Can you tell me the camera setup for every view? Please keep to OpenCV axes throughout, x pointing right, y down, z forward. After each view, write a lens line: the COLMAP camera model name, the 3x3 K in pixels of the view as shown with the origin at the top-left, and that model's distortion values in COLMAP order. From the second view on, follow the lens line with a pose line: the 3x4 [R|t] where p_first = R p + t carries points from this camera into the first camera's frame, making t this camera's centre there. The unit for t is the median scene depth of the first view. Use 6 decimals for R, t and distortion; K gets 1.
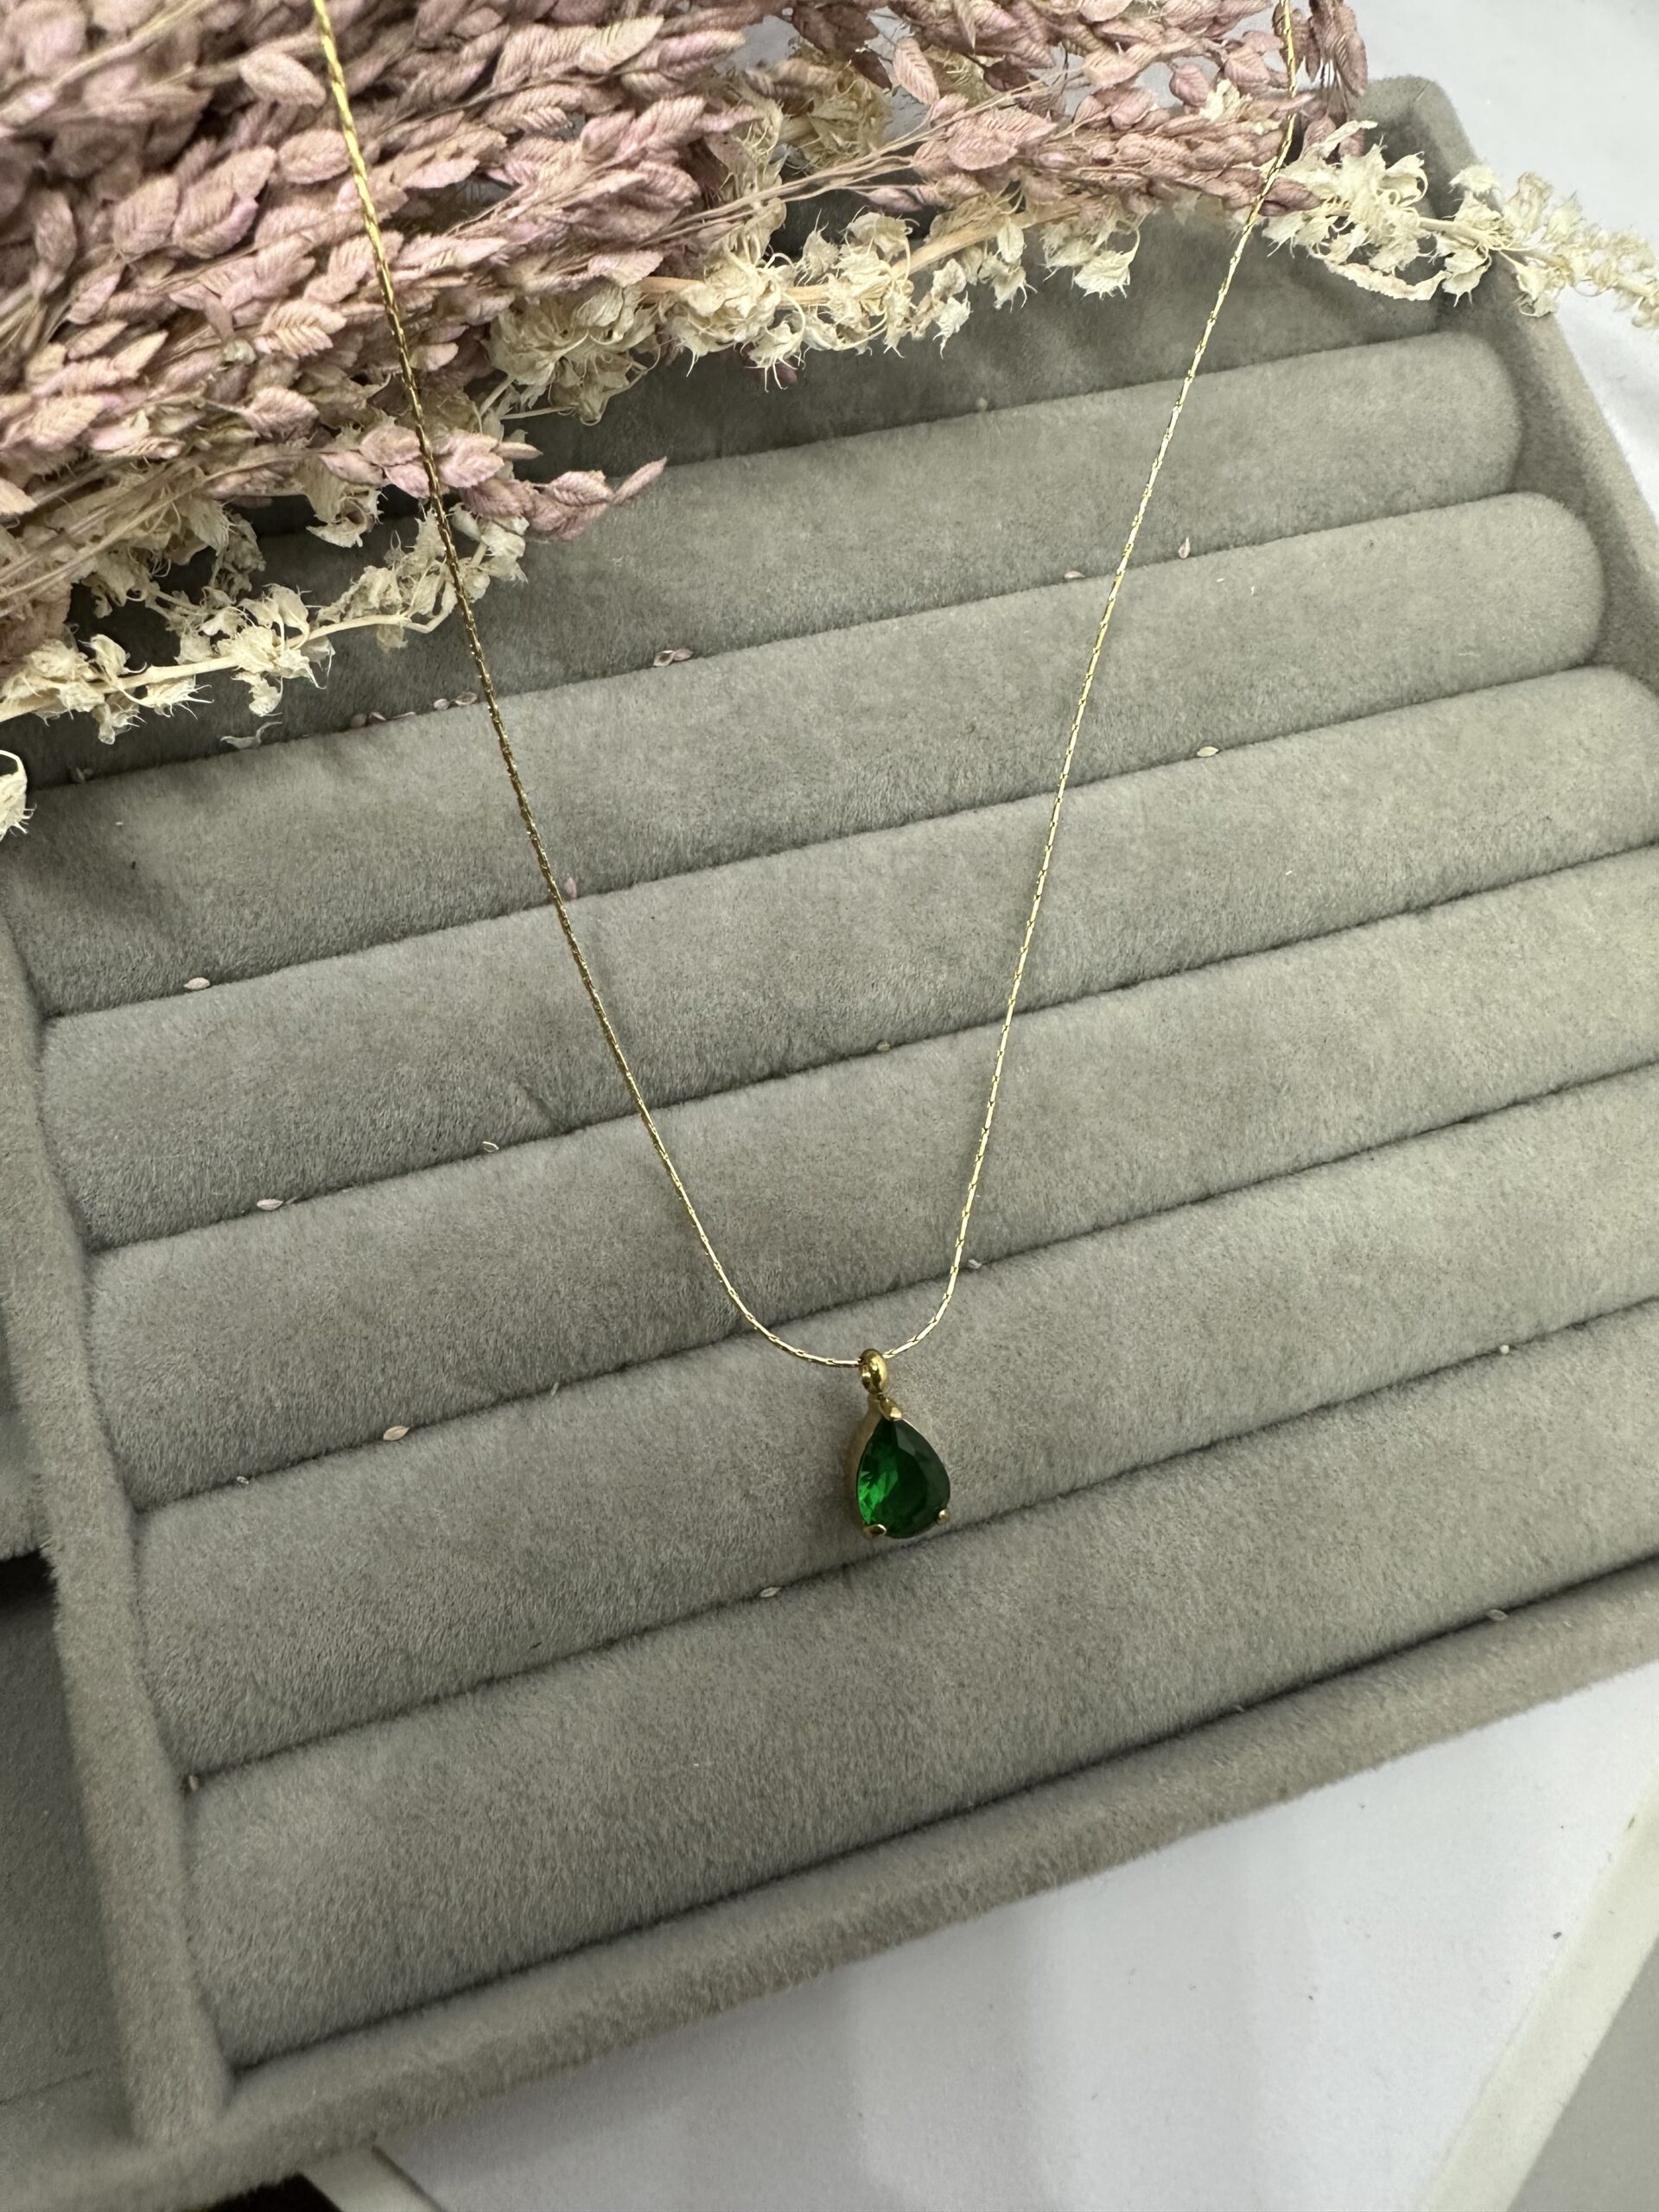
lens RADIAL K [[1548.1, 0, 654.1], [0, 1548.1, 1131.1], [0, 0, 1]] dist [-0.003828, -0.005222]
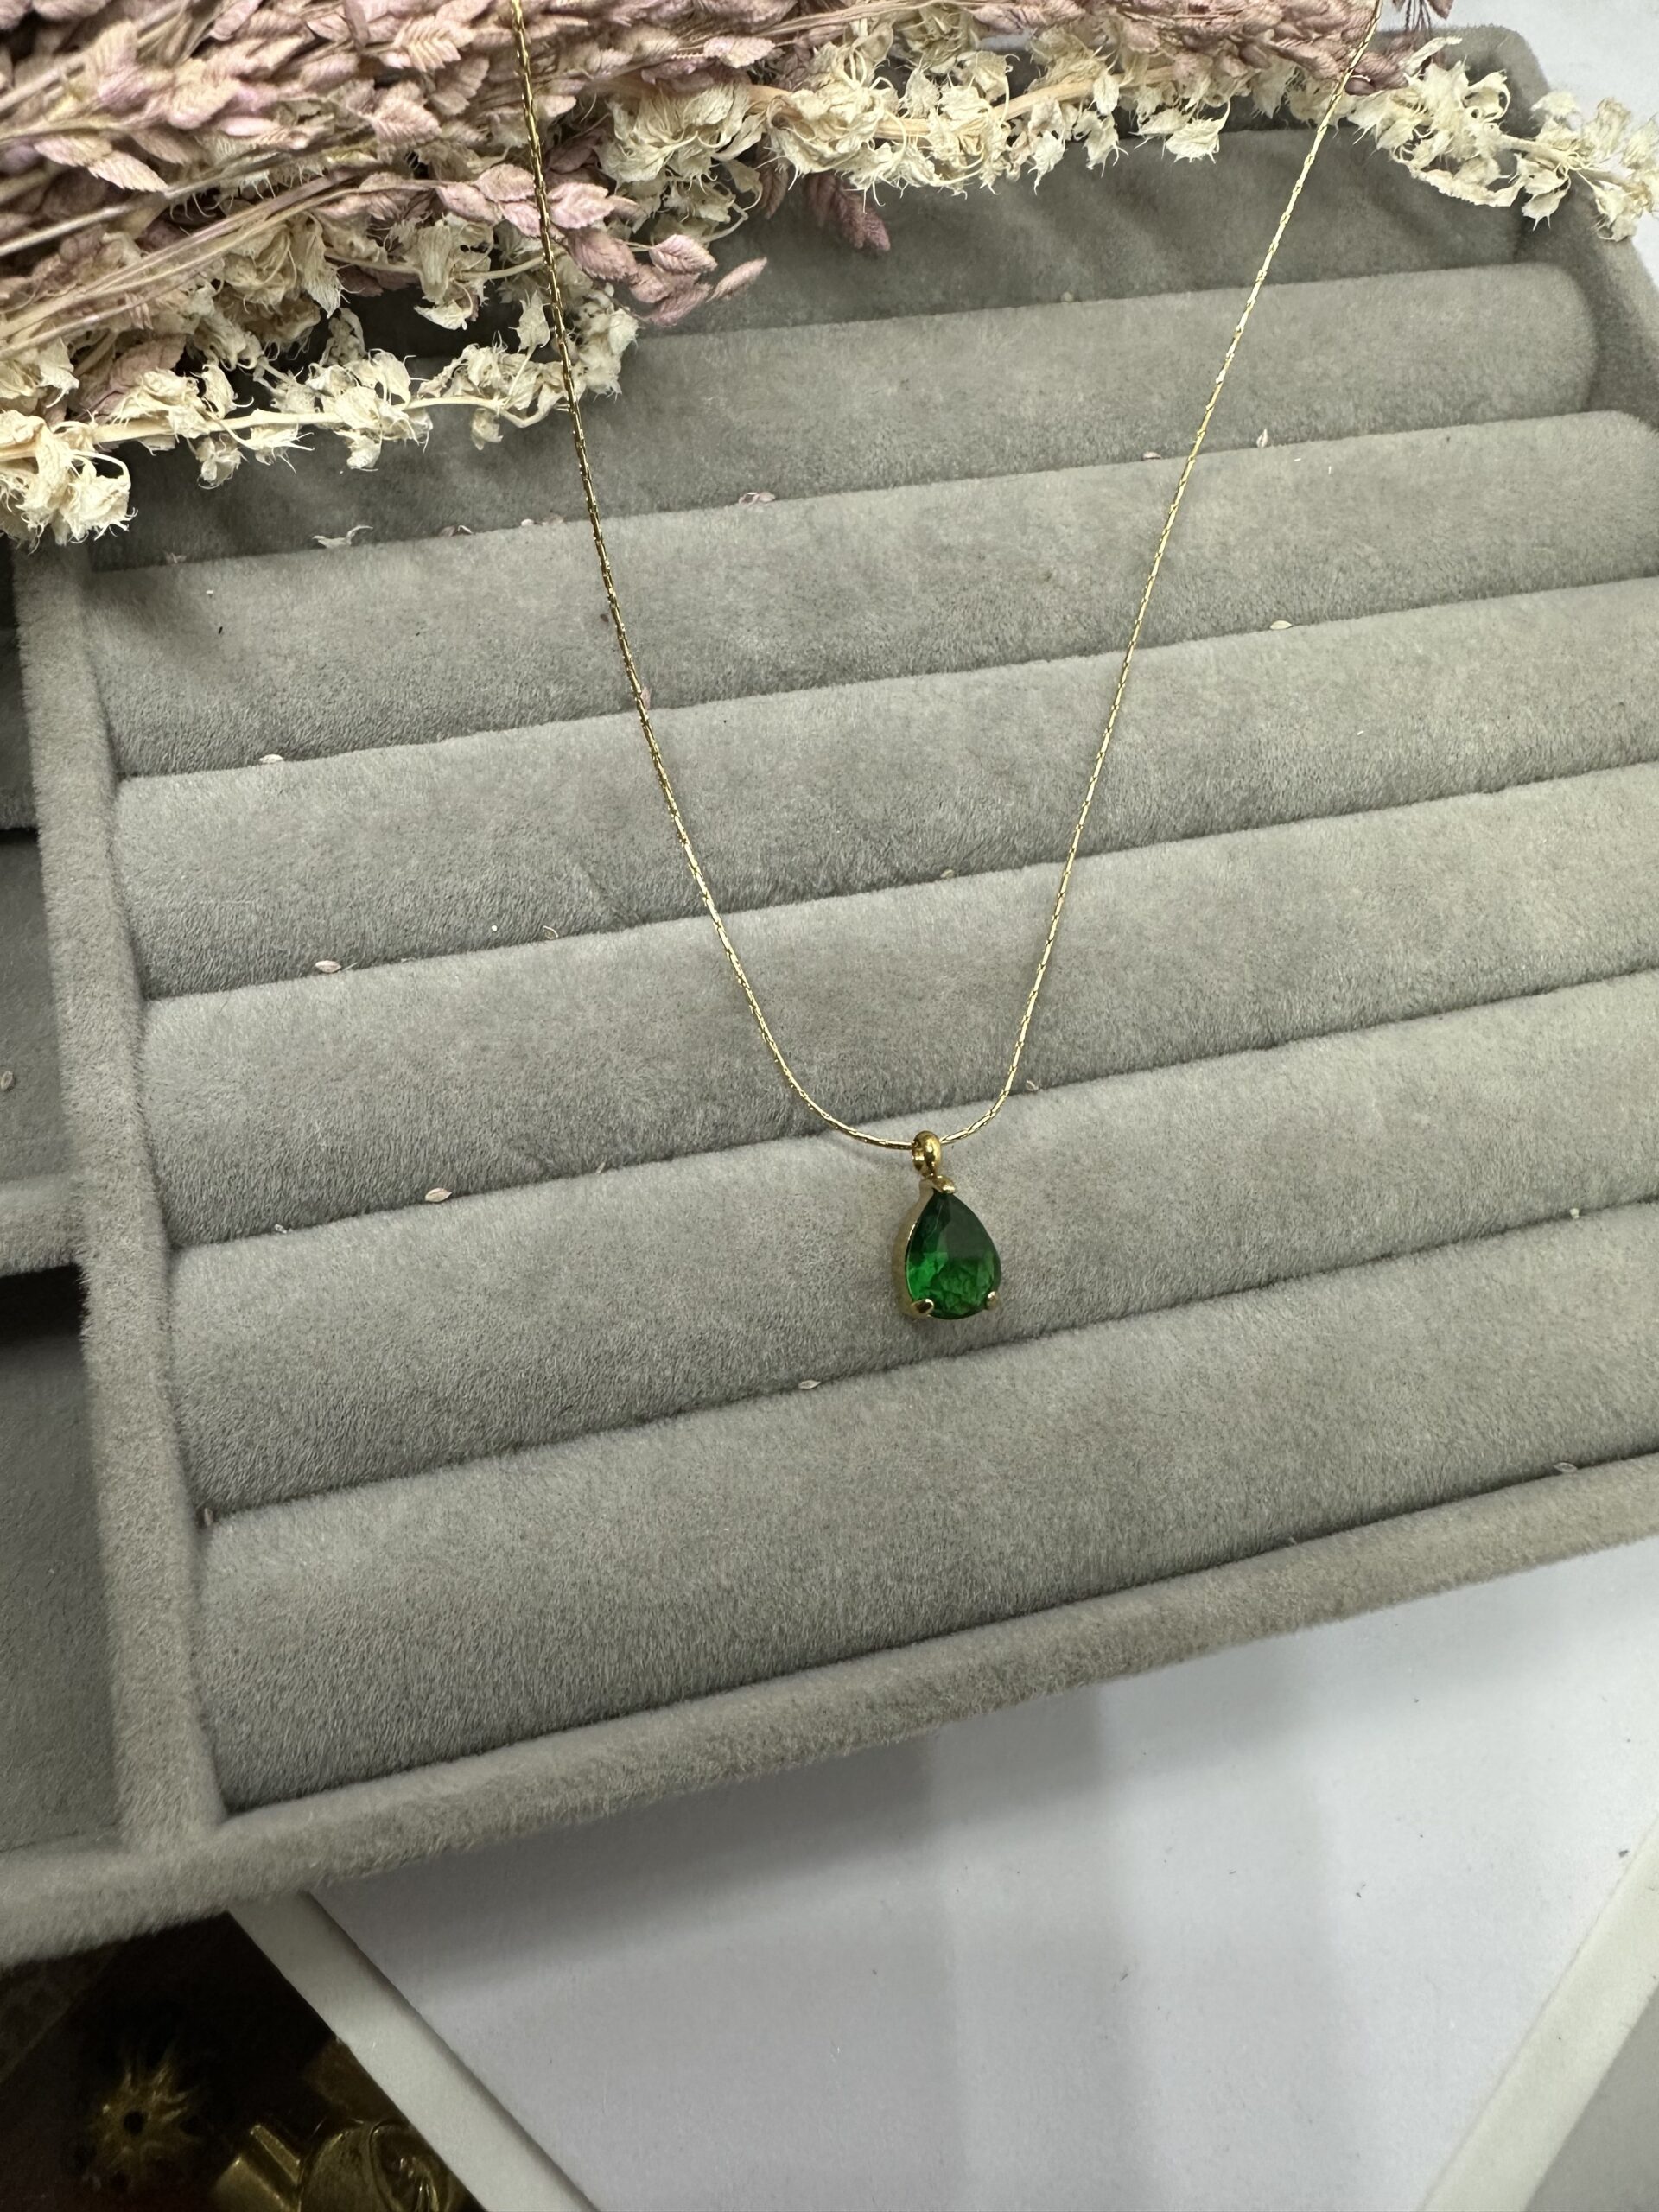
lens RADIAL K [[1556.9, 0, 640.1], [0, 1556.9, 1222.2], [0, 0, 1]] dist [-0.007604, -0.000820]
pose [[0.998033, 0.057204, -0.025666, -0.011699], [-0.059062, 0.995148, -0.078686, 0.277221], [0.021040, 0.080047, 0.996569, 0.016275]]
